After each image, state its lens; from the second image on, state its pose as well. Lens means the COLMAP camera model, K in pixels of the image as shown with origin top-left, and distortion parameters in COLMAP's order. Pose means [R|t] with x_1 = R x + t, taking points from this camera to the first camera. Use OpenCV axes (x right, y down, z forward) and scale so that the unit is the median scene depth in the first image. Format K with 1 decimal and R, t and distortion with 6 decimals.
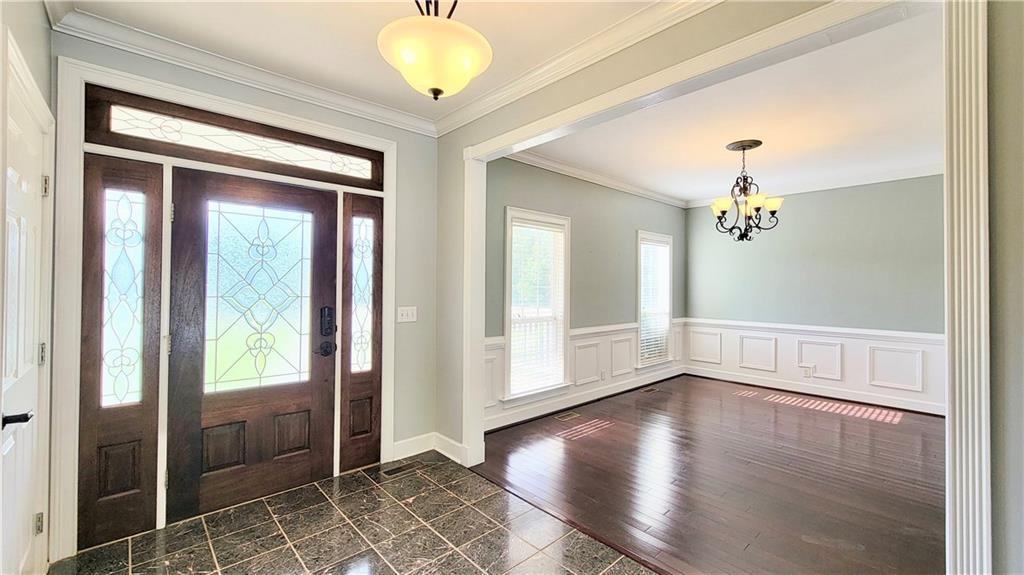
lens RADIAL K [[417.9, 0, 518.0], [0, 417.9, 282.3], [0, 0, 1]] dist [0.000999, 0.000617]
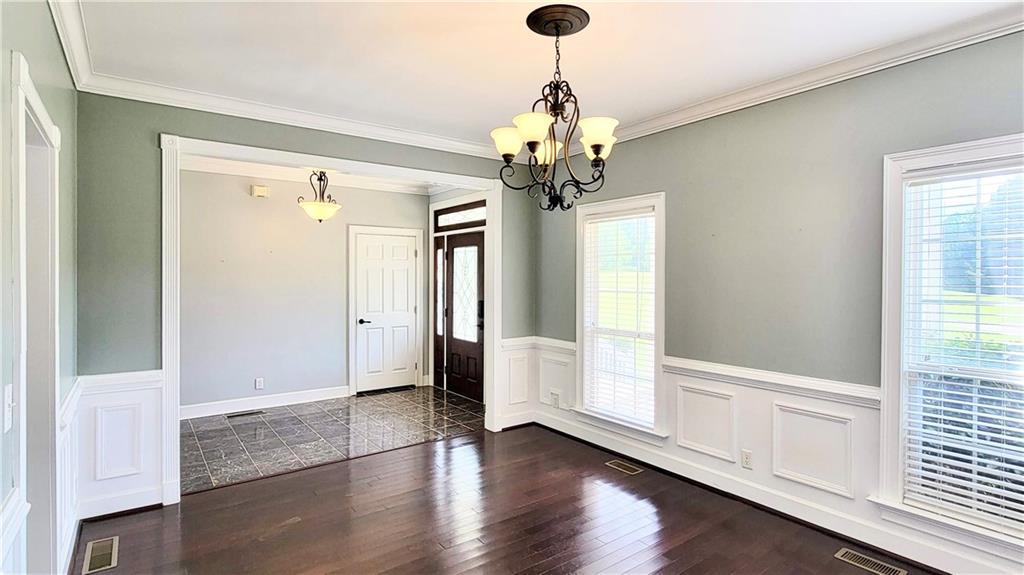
lens RADIAL K [[507.4, 0, 516.1], [0, 507.4, 282.3], [0, 0, 1]] dist [-0.002387, 0.000114]
pose [[-0.100849, -0.001913, -0.994900, 1.424285], [0.003557, 0.999991, -0.002283, -0.008369], [0.994895, -0.003769, -0.100841, 1.234117]]
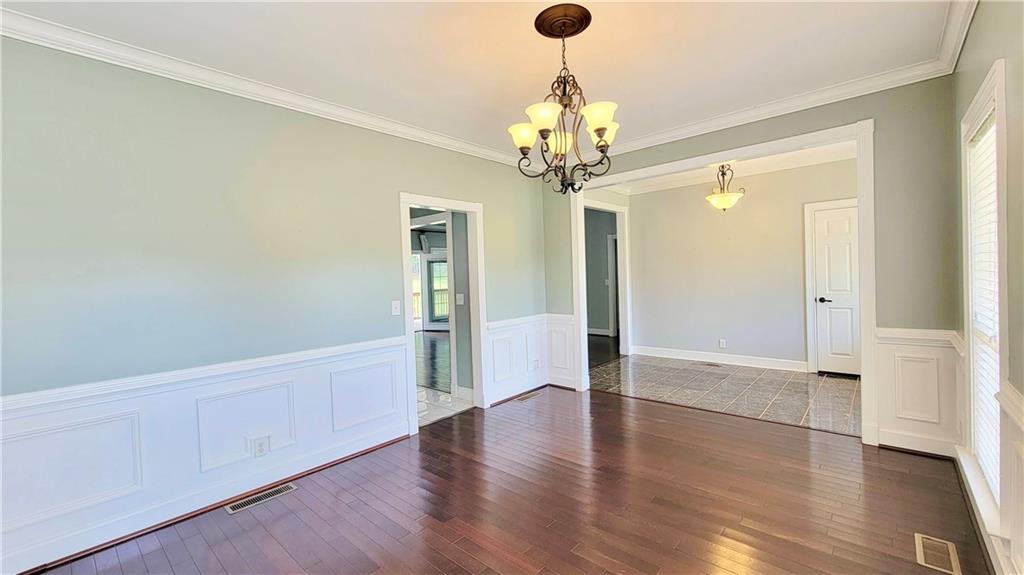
lens RADIAL K [[417.9, 0, 518.0], [0, 417.9, 282.3], [0, 0, 1]] dist [0.000999, 0.000617]
pose [[-0.994166, 0.026034, -0.104673, 0.823178], [0.025011, 0.999626, 0.011080, 0.024364], [0.104922, 0.008397, -0.994445, 1.912391]]
